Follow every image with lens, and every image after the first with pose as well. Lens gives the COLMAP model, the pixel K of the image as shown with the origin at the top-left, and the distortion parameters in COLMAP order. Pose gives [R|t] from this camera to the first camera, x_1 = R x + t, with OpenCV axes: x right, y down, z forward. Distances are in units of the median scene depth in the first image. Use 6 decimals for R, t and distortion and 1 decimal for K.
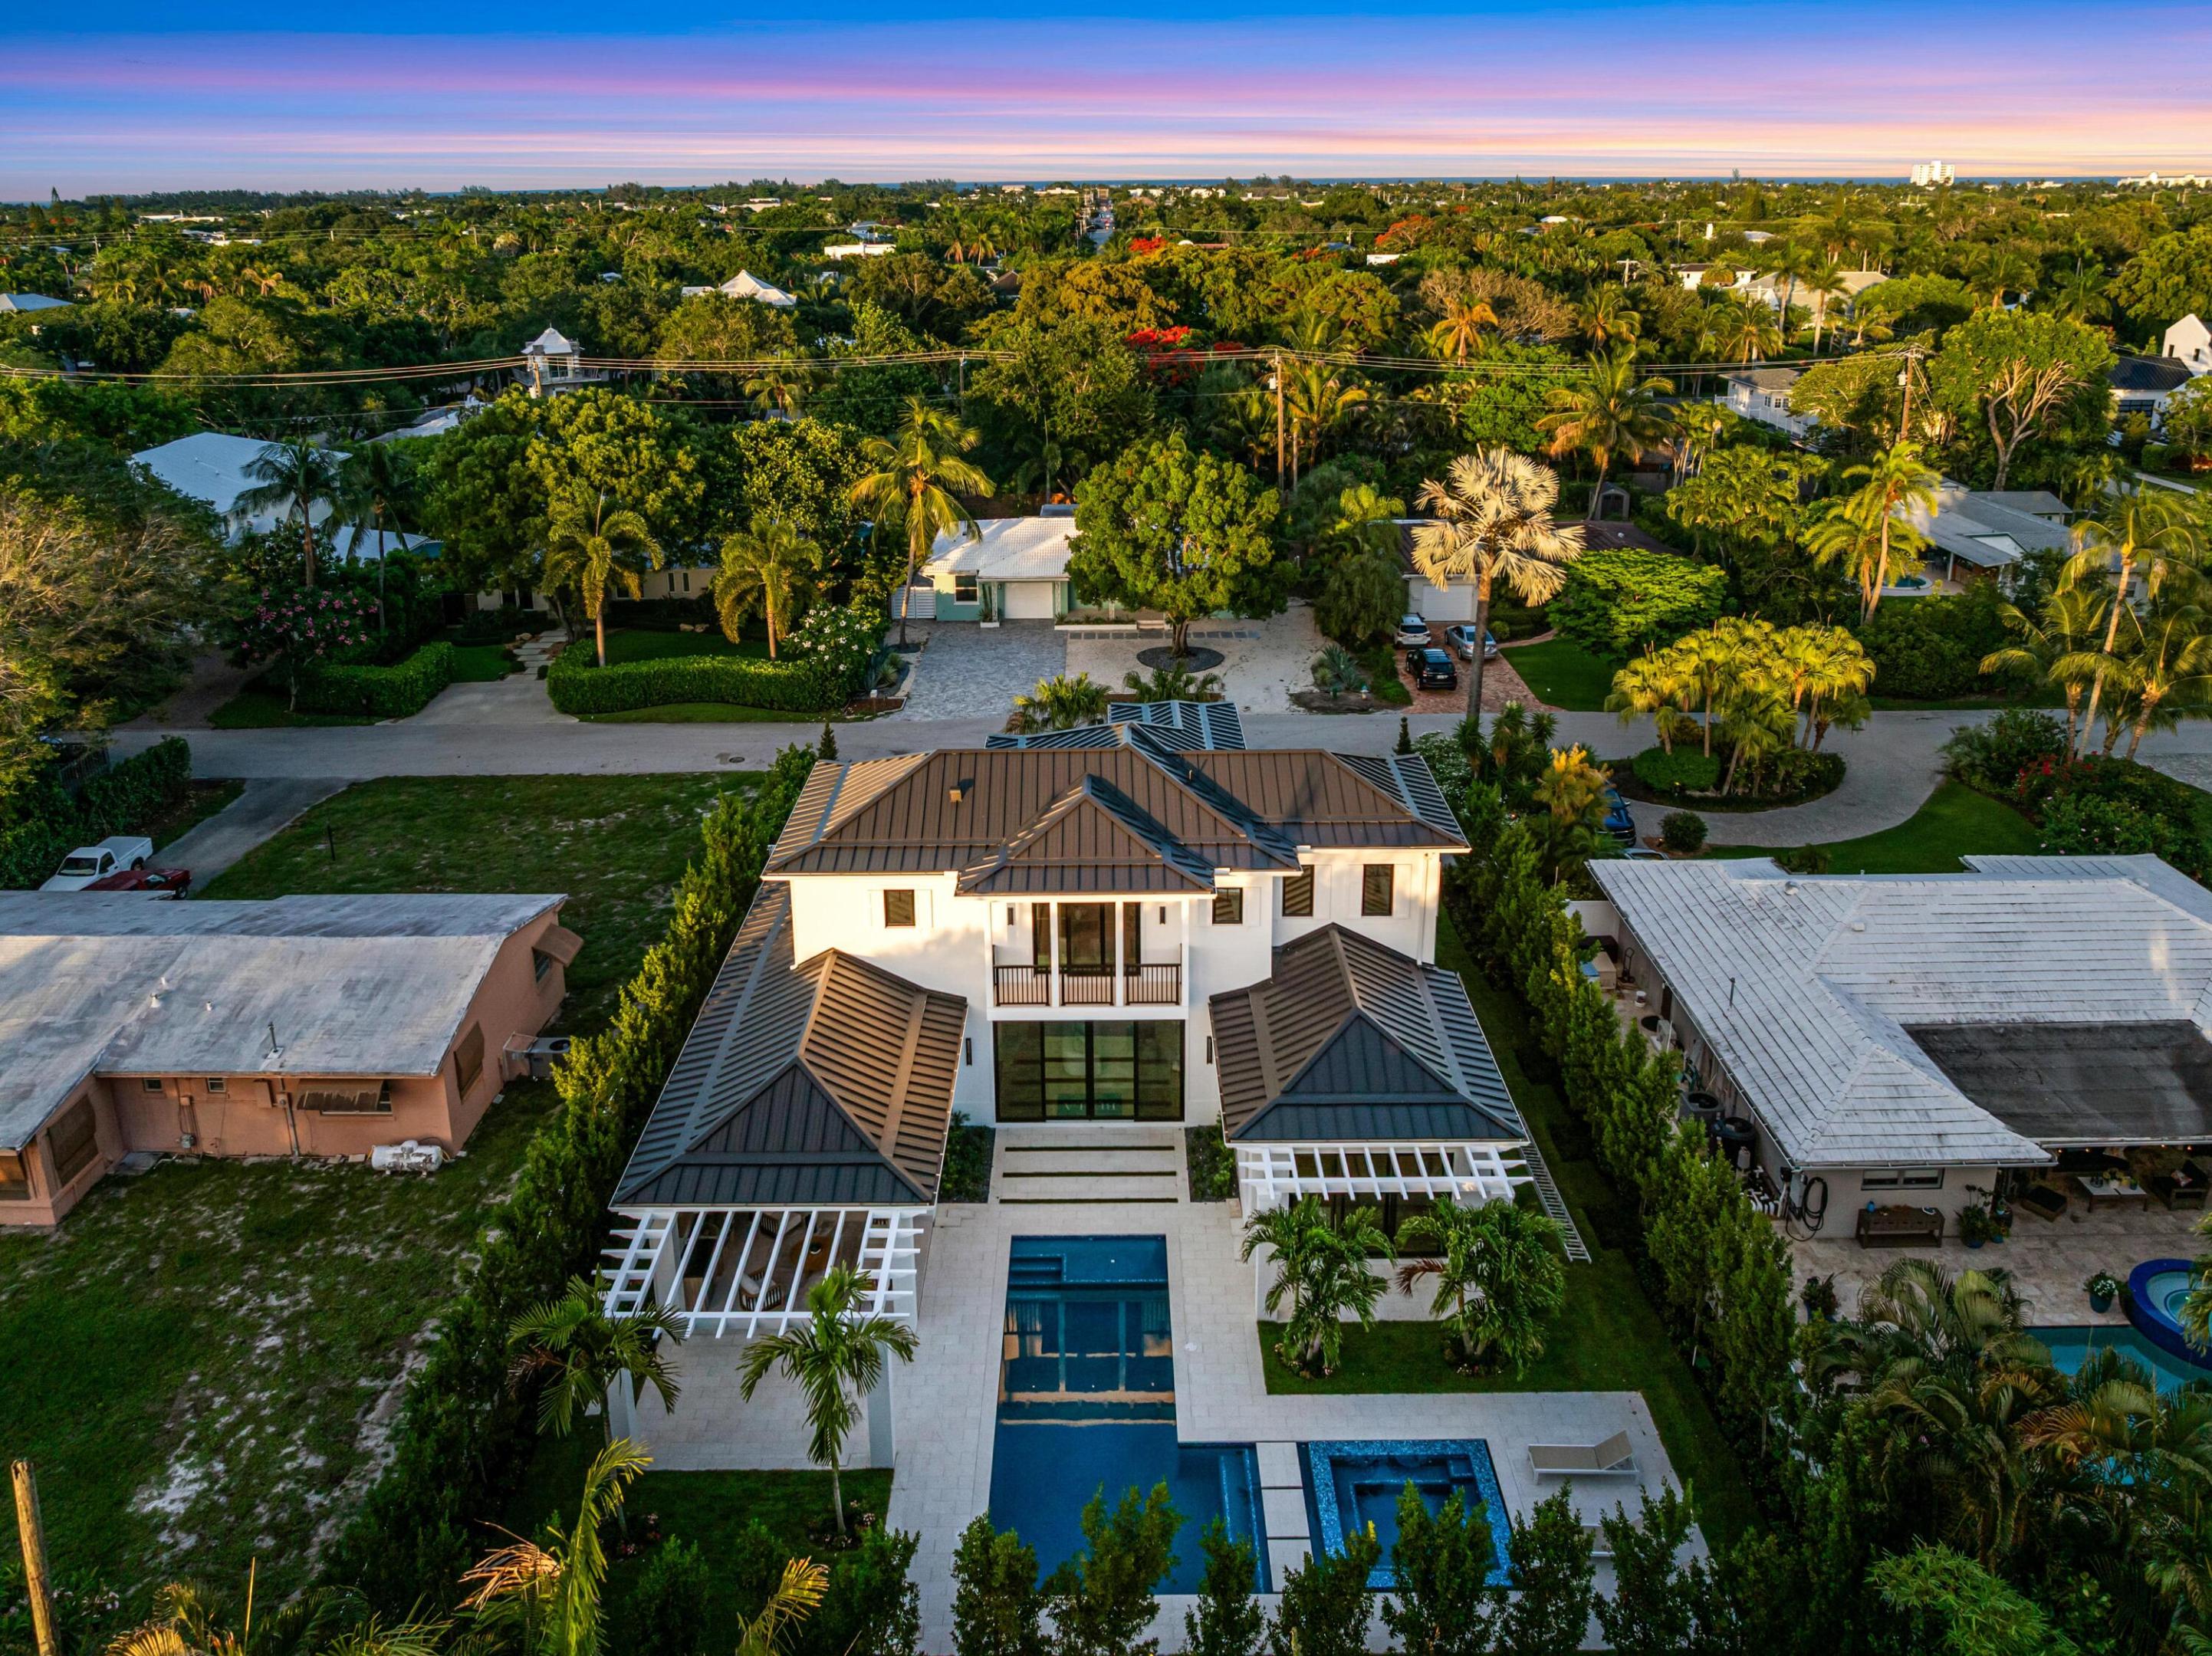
lens RADIAL K [[1608.1, 0, 1099.2], [0, 1608.1, 626.2], [0, 0, 1]] dist [-0.028252, -0.011028]
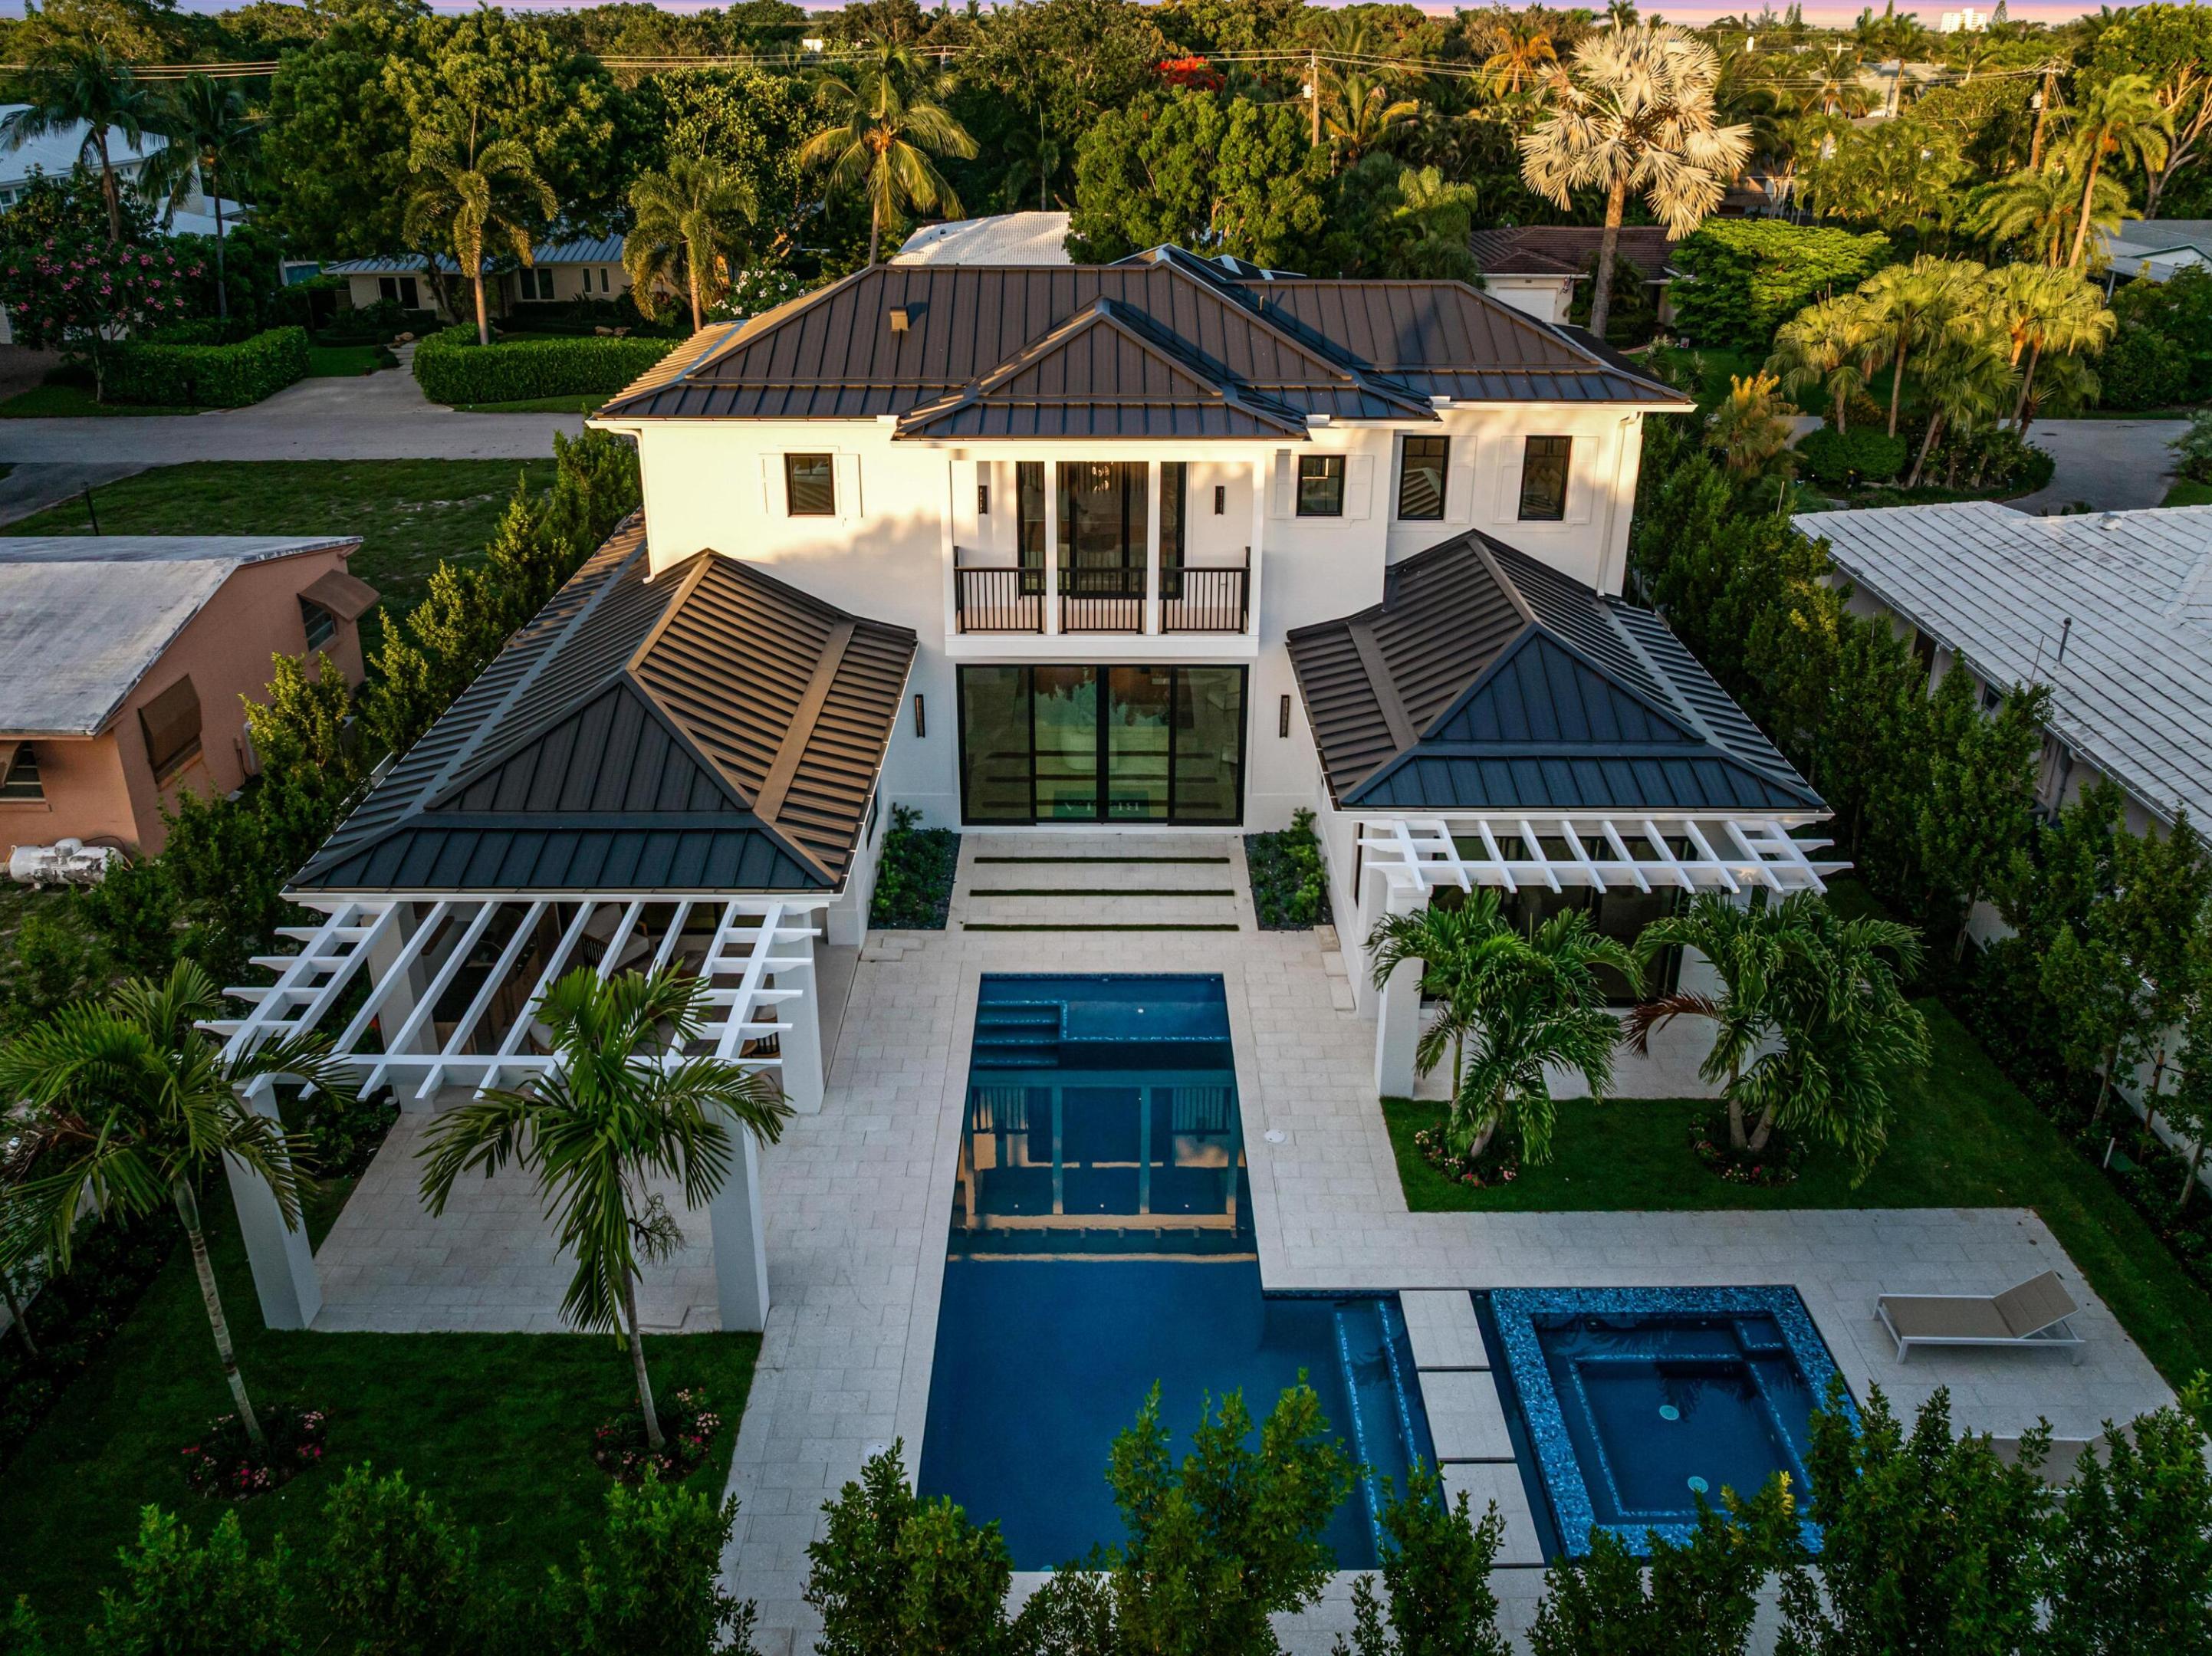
lens RADIAL K [[1621.0, 0, 1111.1], [0, 1621.0, 653.0], [0, 0, 1]] dist [-0.040535, 0.010344]
pose [[0.999895, 0.008724, 0.011591, -0.010593], [-0.009857, 0.994781, 0.101555, 0.170070], [-0.010644, -0.101659, 0.994762, 0.337443]]
